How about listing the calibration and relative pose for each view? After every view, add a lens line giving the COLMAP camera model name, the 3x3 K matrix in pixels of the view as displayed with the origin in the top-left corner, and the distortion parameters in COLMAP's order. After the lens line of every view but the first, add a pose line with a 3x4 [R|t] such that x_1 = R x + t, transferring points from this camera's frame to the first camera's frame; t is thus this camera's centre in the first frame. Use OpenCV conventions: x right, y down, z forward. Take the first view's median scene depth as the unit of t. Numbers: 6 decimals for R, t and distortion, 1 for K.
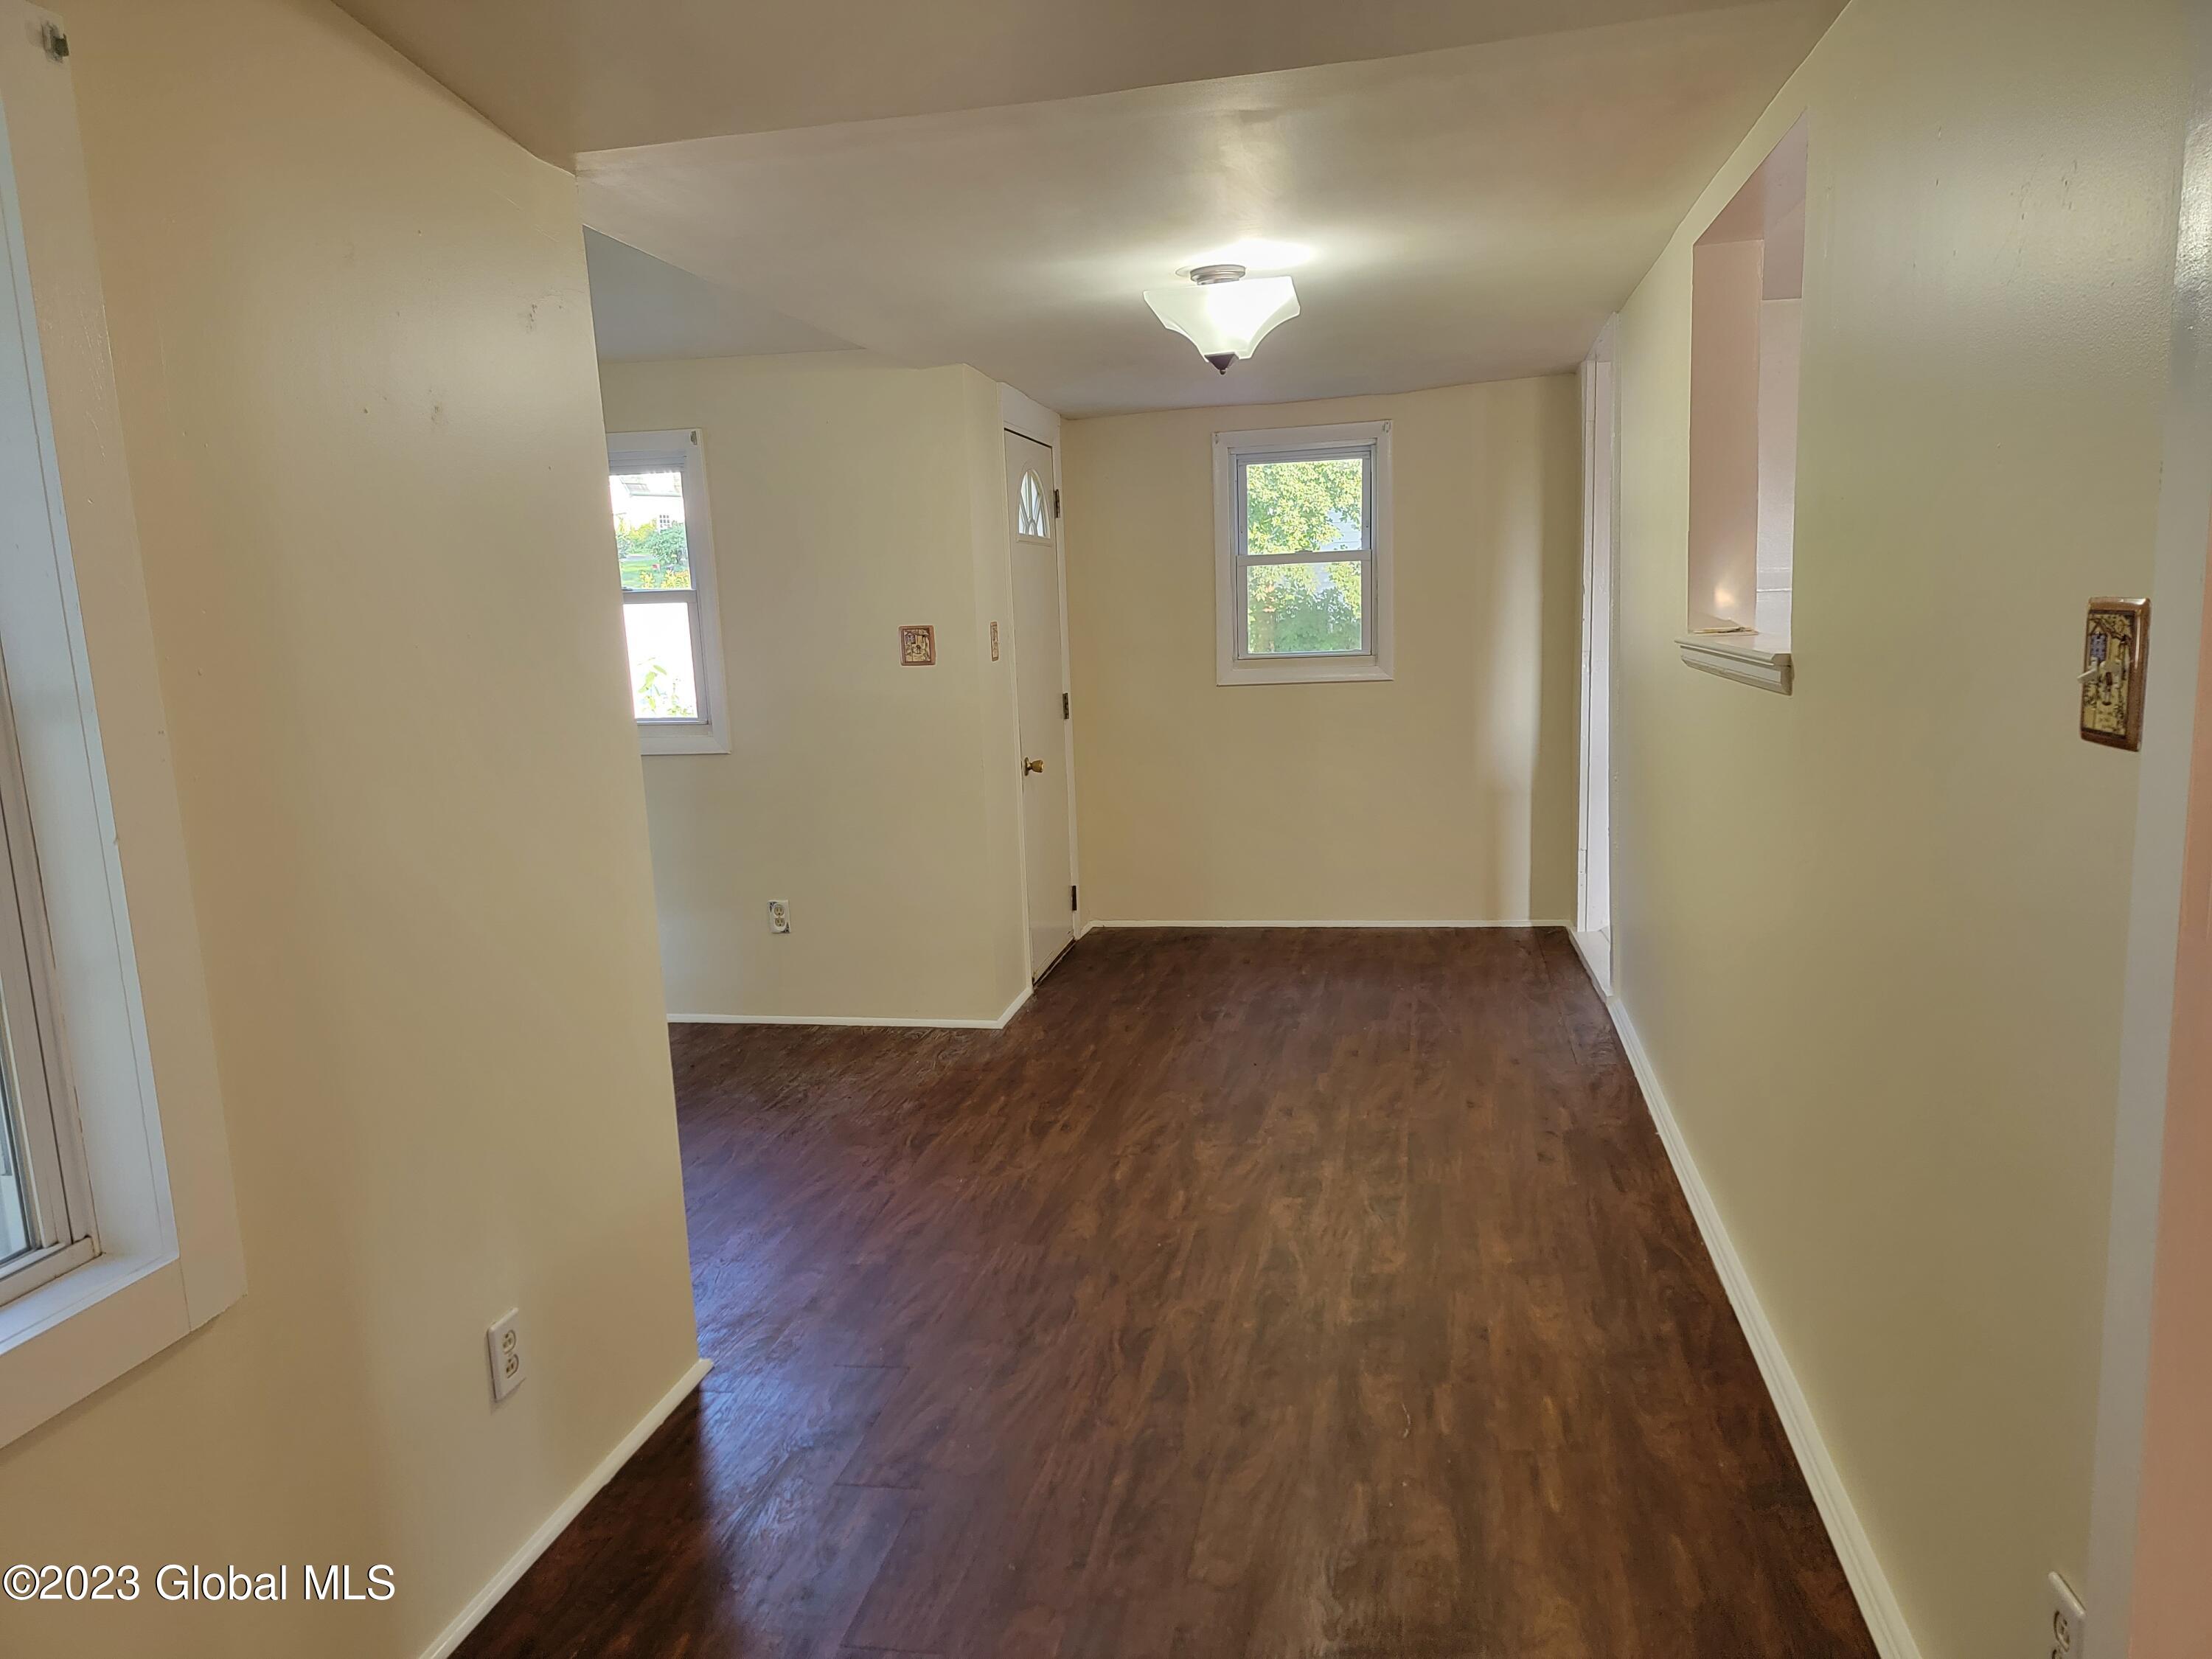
lens RADIAL K [[1520.2, 0, 1101.8], [0, 1520.2, 871.0], [0, 0, 1]] dist [0.090920, -0.095713]
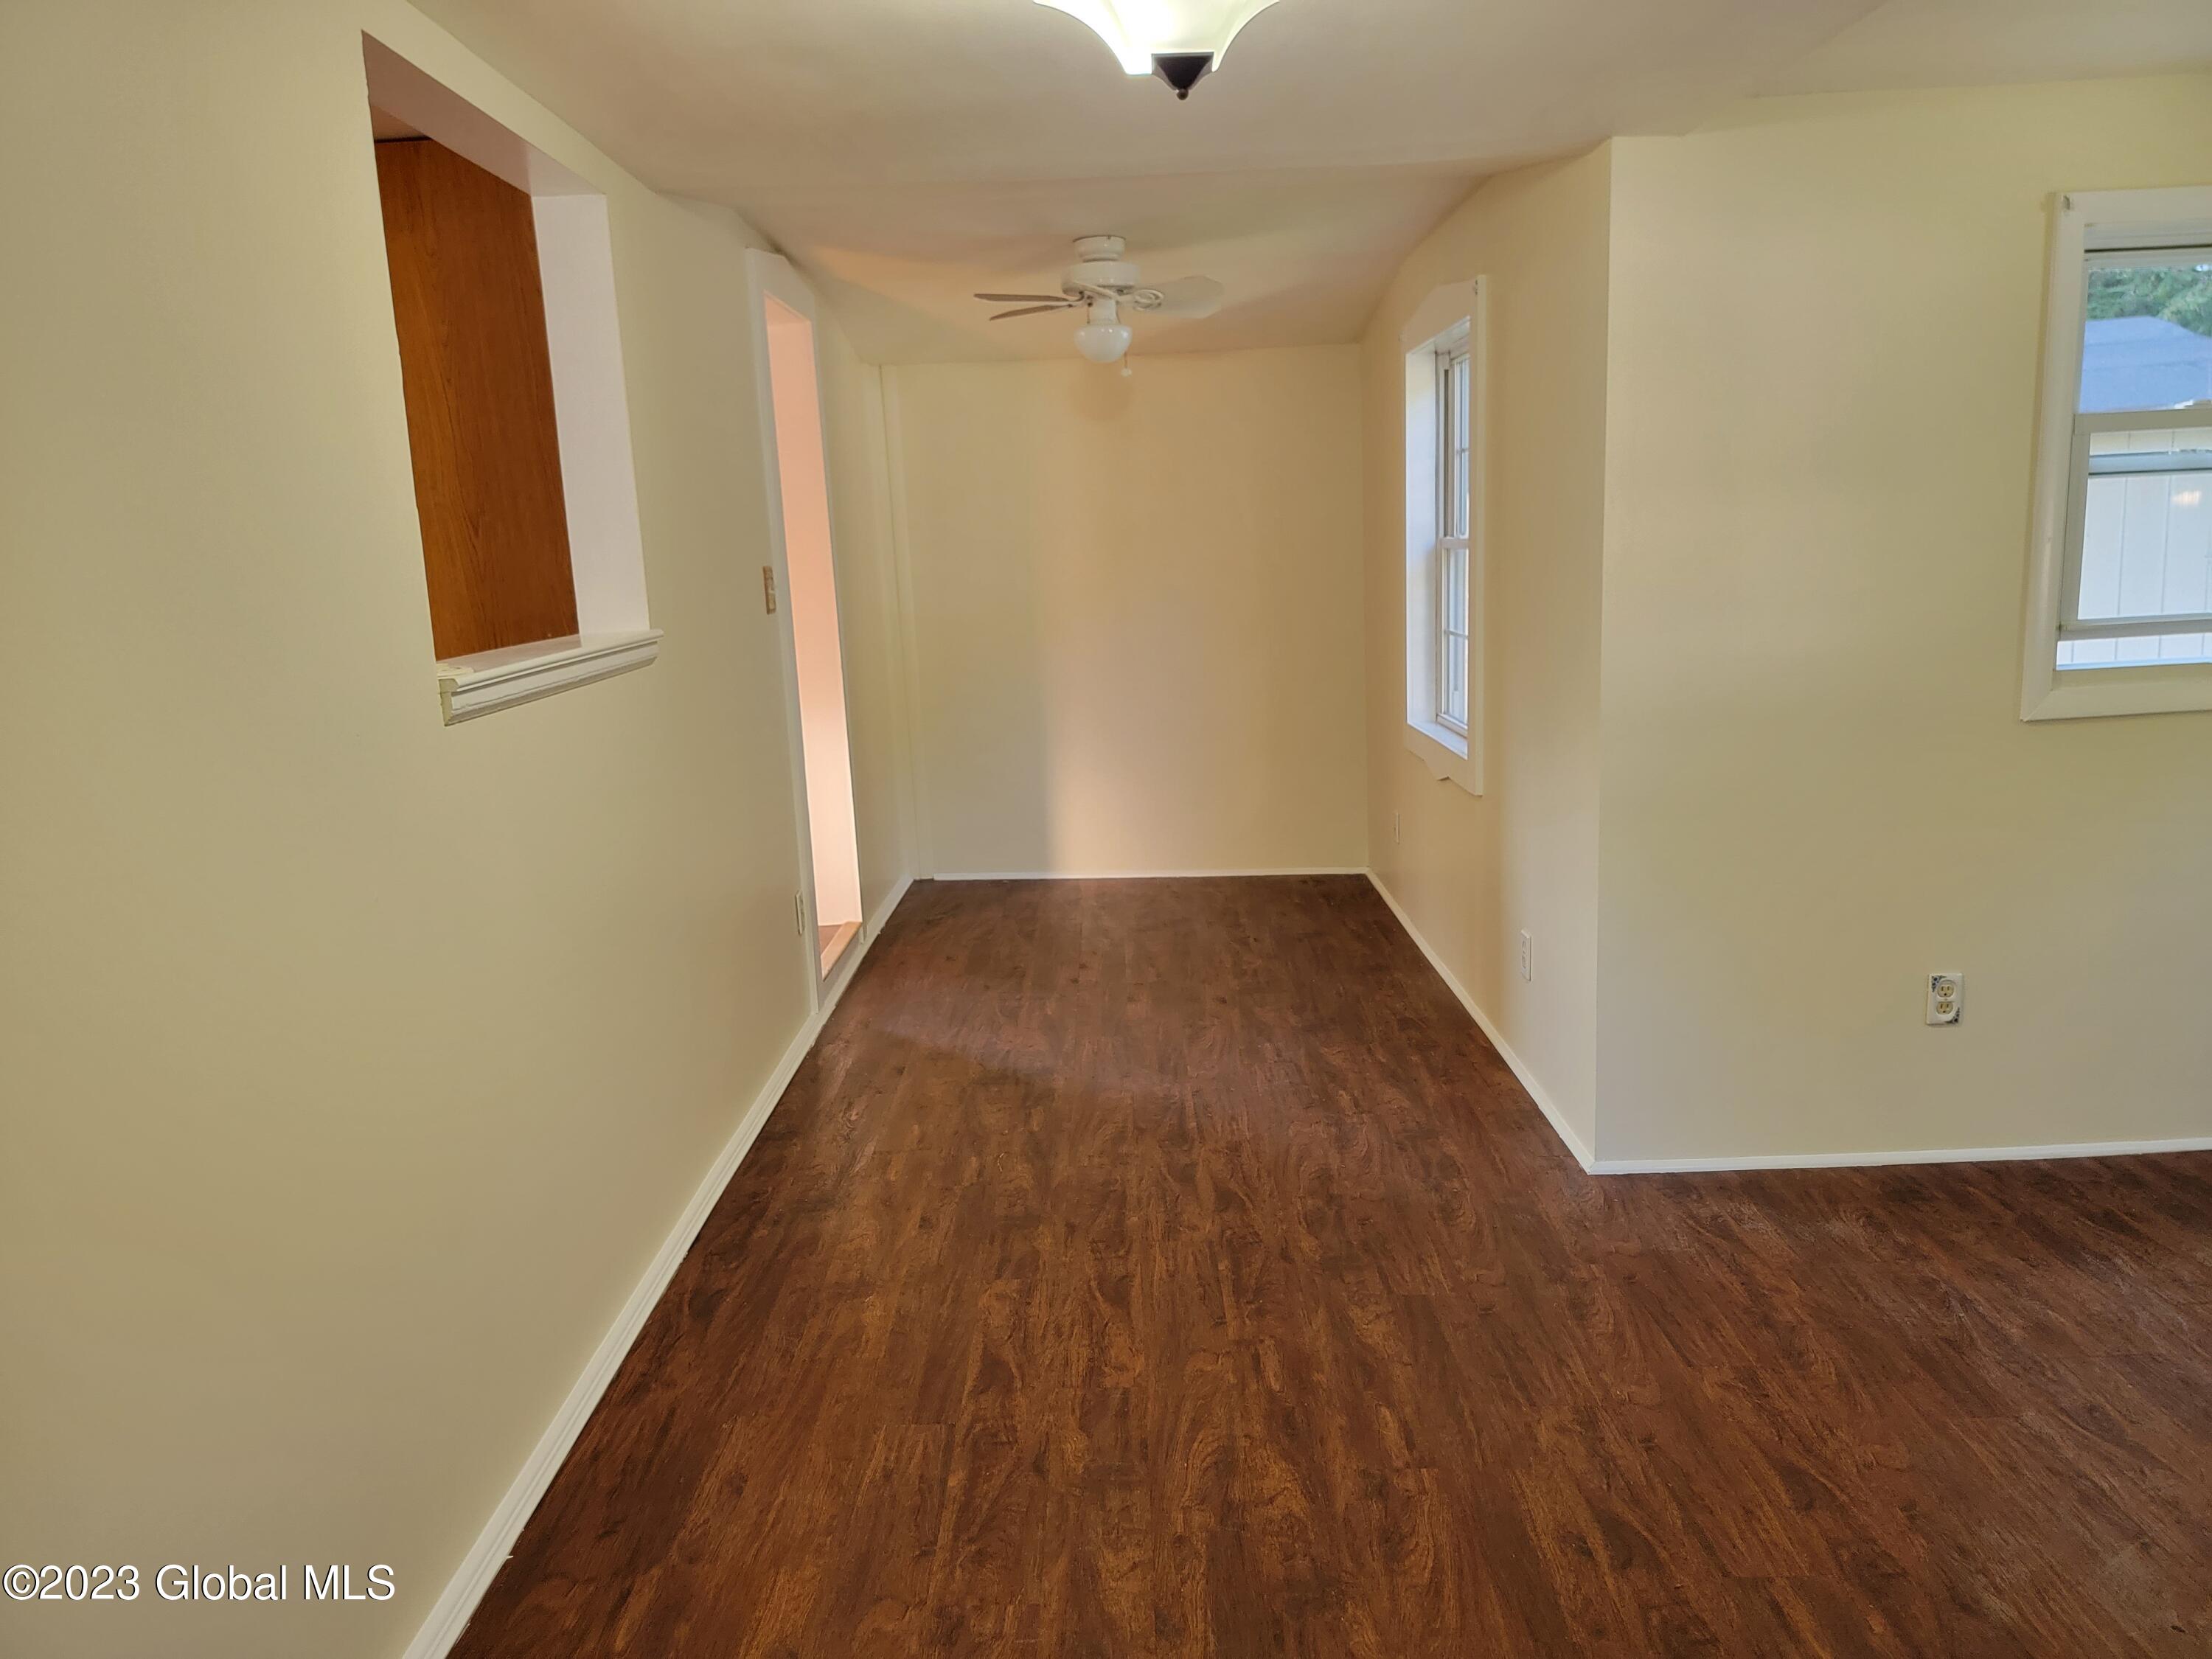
lens RADIAL K [[1530.9, 0, 1113.3], [0, 1530.9, 854.7], [0, 0, 1]] dist [0.089339, -0.077009]
pose [[-0.975167, 0.126881, -0.181524, 0.237474], [0.048501, 0.922076, 0.383958, -0.312567], [0.216096, 0.365619, -0.905332, 1.635653]]
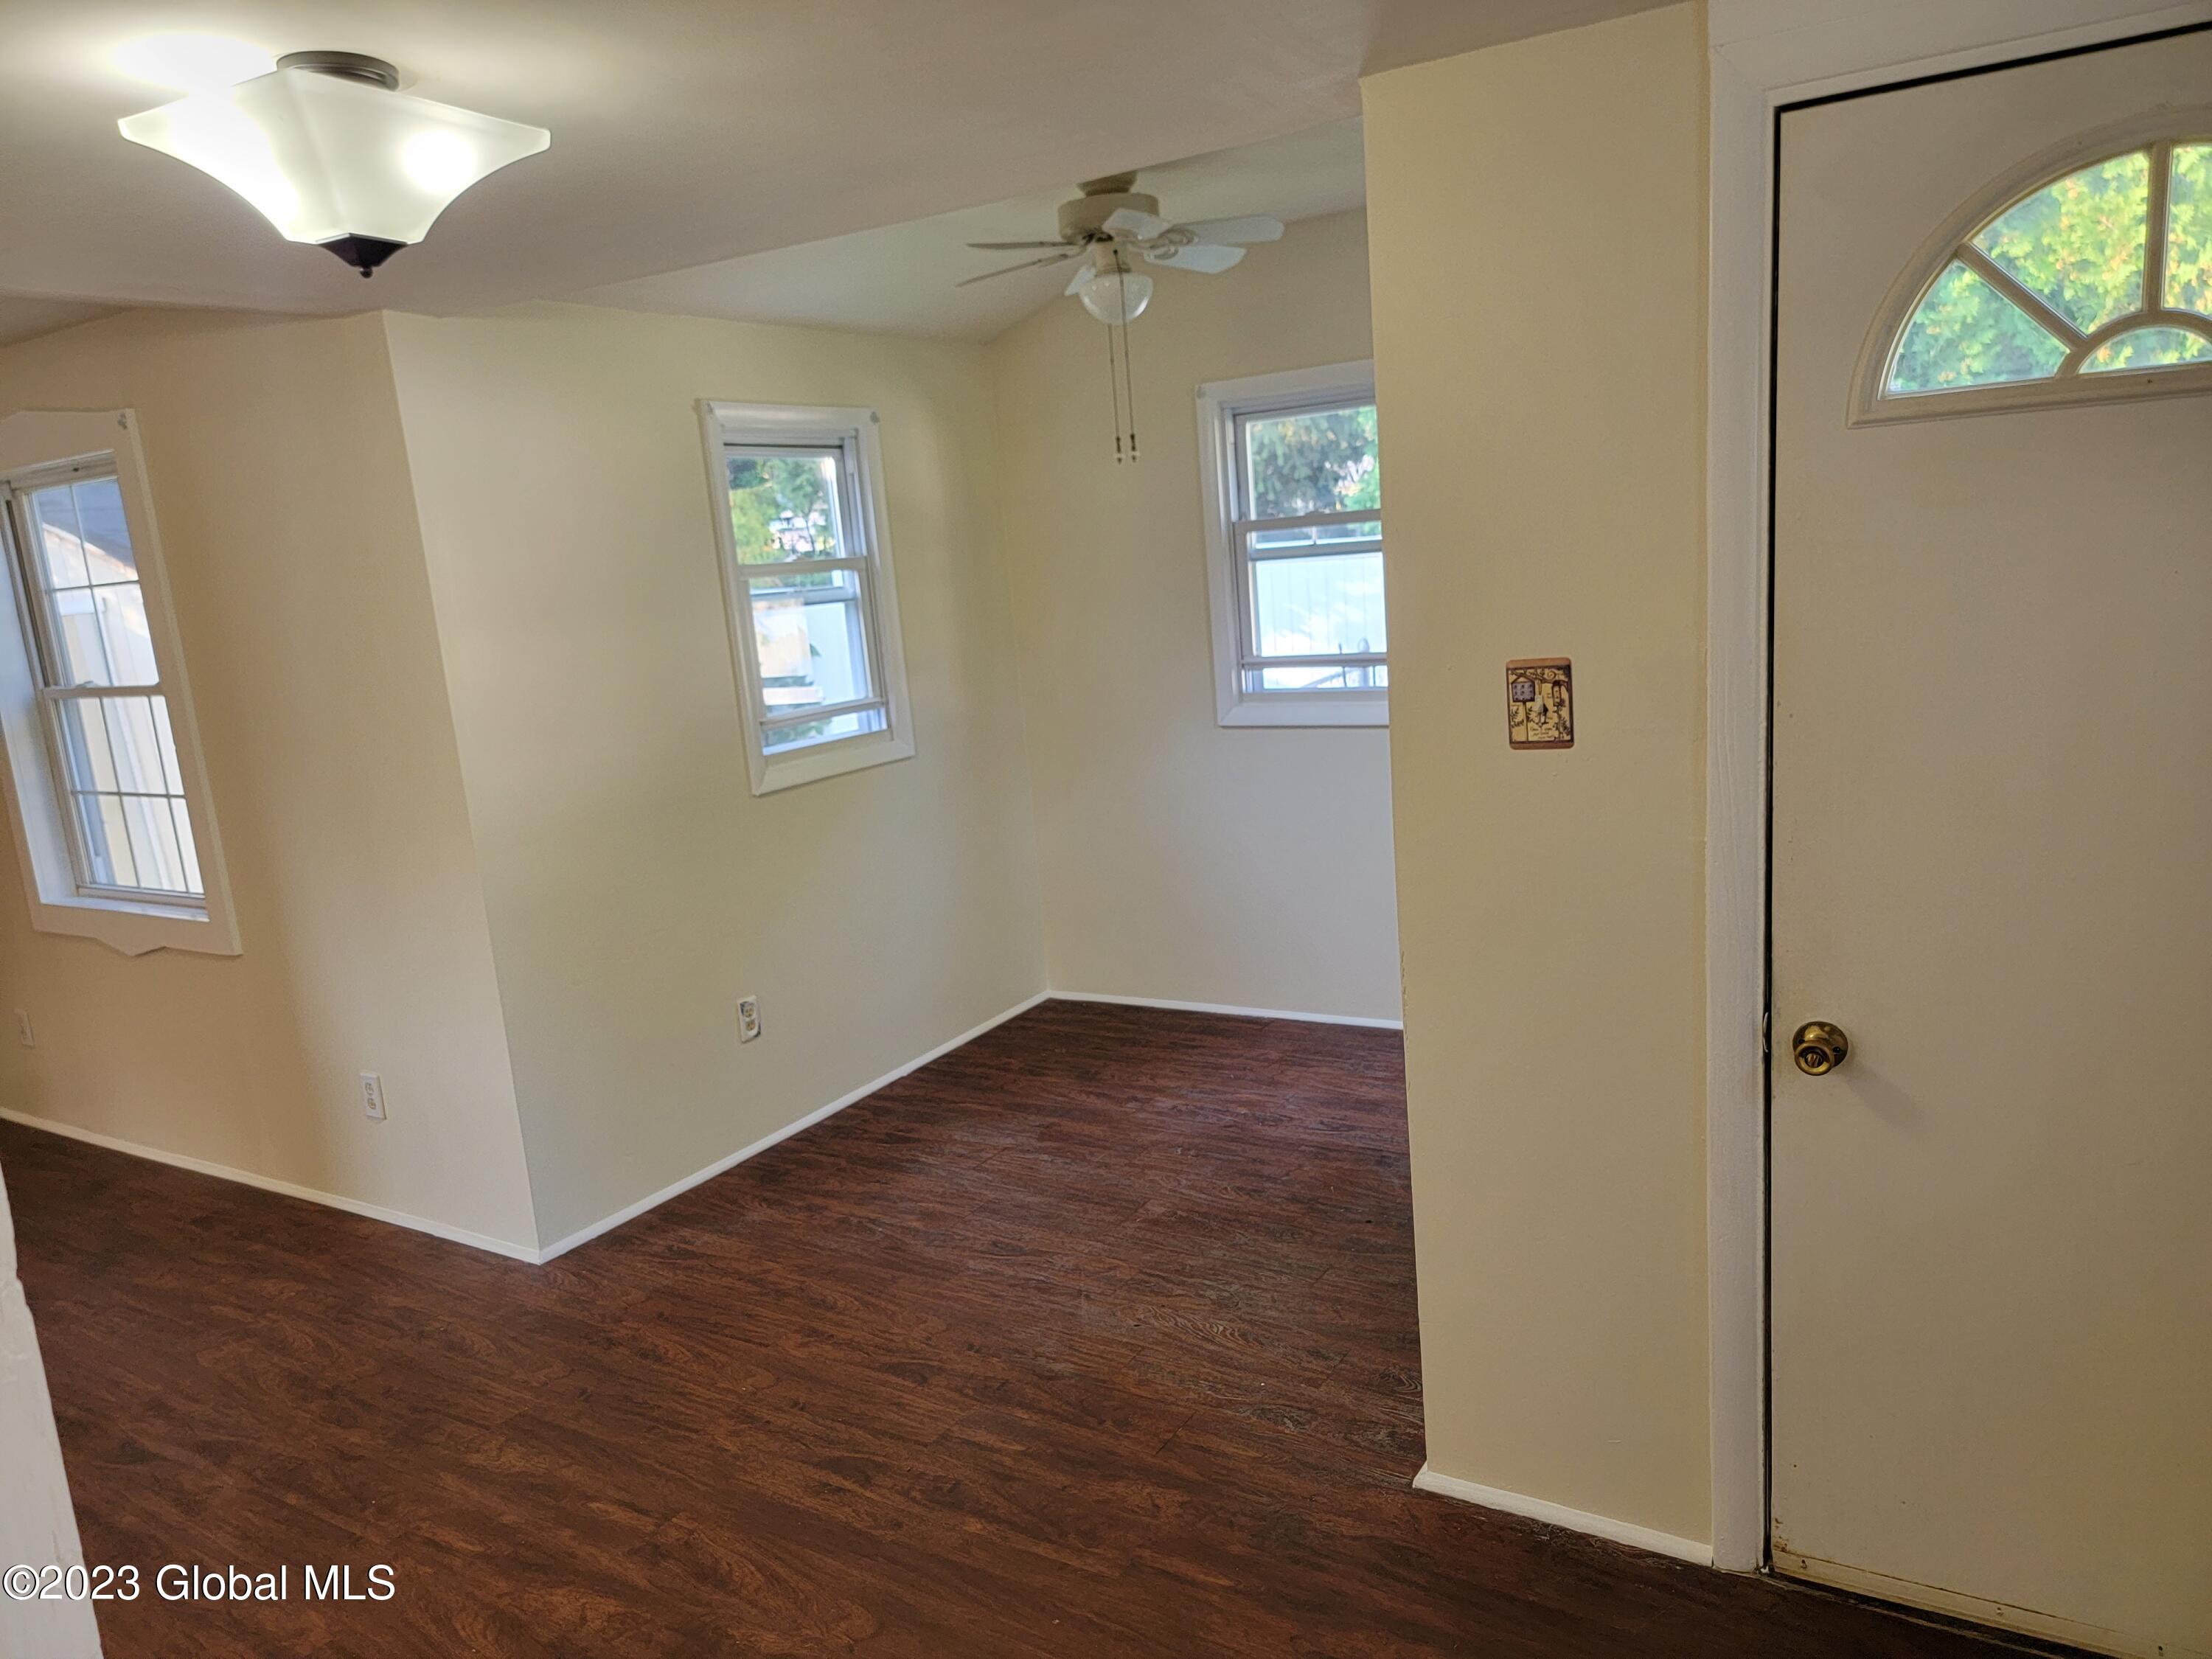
lens RADIAL K [[1542.7, 0, 1094.4], [0, 1542.7, 869.1], [0, 0, 1]] dist [0.089873, -0.093468]
pose [[-0.350810, 0.260216, -0.899566, 0.542678], [-0.077486, 0.949257, 0.304808, -0.335959], [0.933235, 0.176634, -0.312845, 1.513146]]
